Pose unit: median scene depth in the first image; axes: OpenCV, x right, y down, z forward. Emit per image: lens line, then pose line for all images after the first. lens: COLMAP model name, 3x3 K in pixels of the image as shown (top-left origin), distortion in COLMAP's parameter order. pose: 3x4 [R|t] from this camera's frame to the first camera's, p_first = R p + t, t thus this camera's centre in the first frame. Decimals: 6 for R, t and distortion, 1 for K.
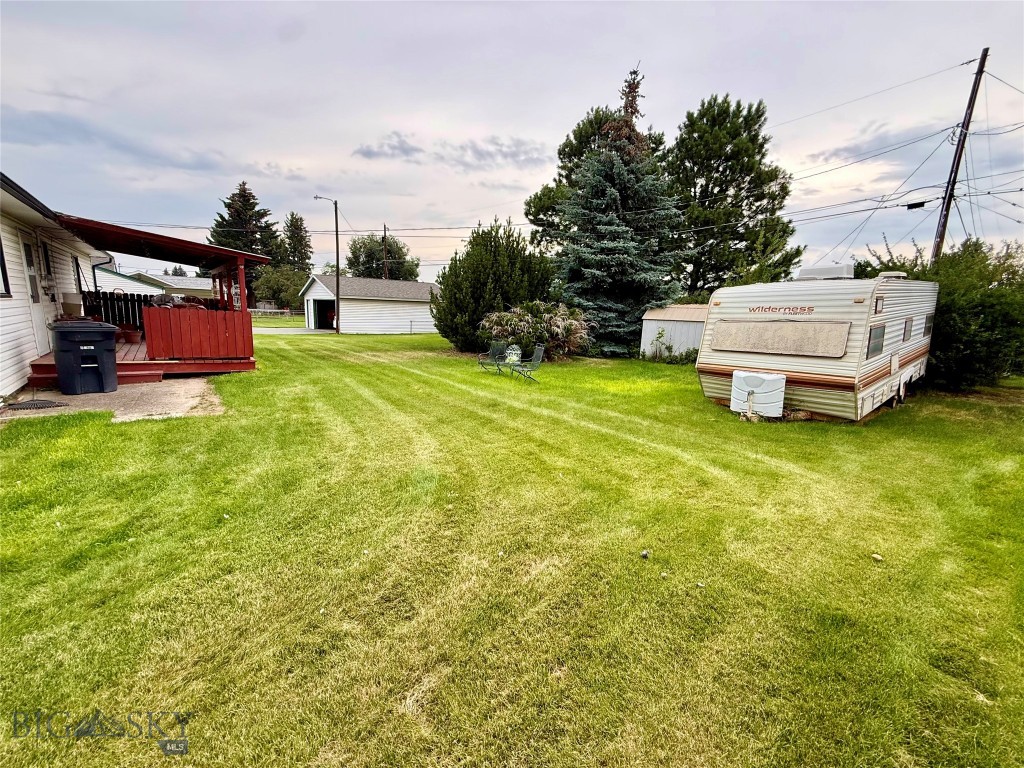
lens RADIAL K [[408.8, 0, 504.3], [0, 408.8, 386.0], [0, 0, 1]] dist [0.003706, -0.000310]
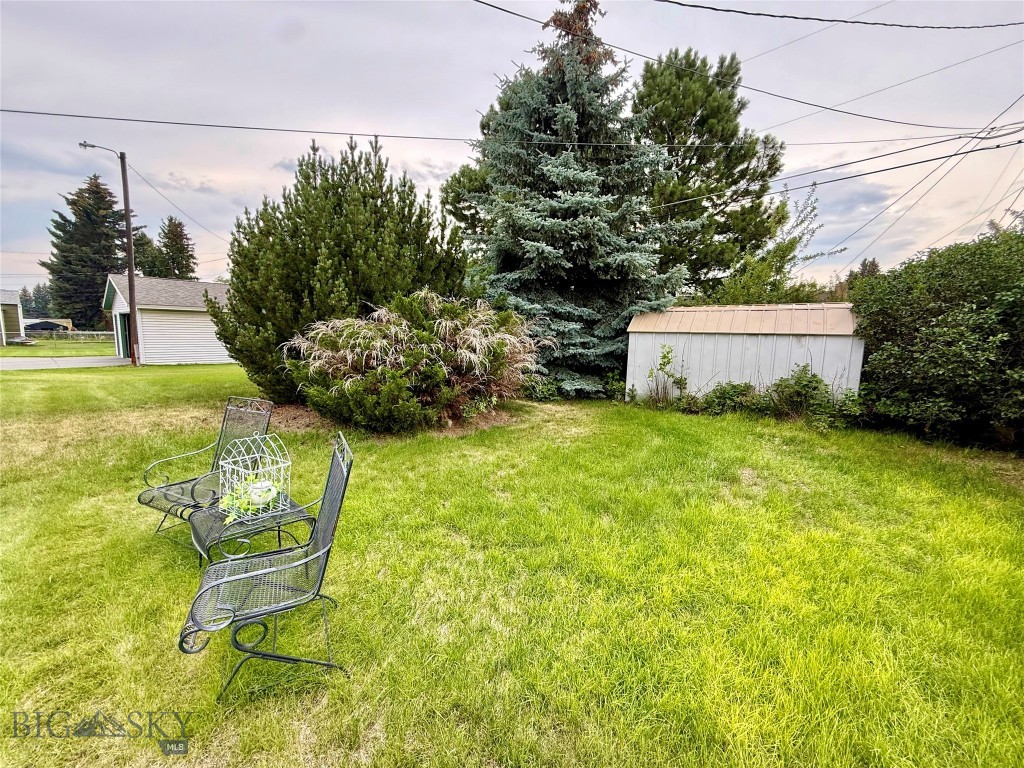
lens RADIAL K [[408.8, 0, 510.7], [0, 408.8, 385.6], [0, 0, 1]] dist [0.003706, -0.000310]
pose [[0.985932, -0.035037, 0.163432, 0.083154], [0.043200, 0.997976, -0.046663, -0.070954], [-0.161466, 0.053067, 0.985450, 0.479072]]
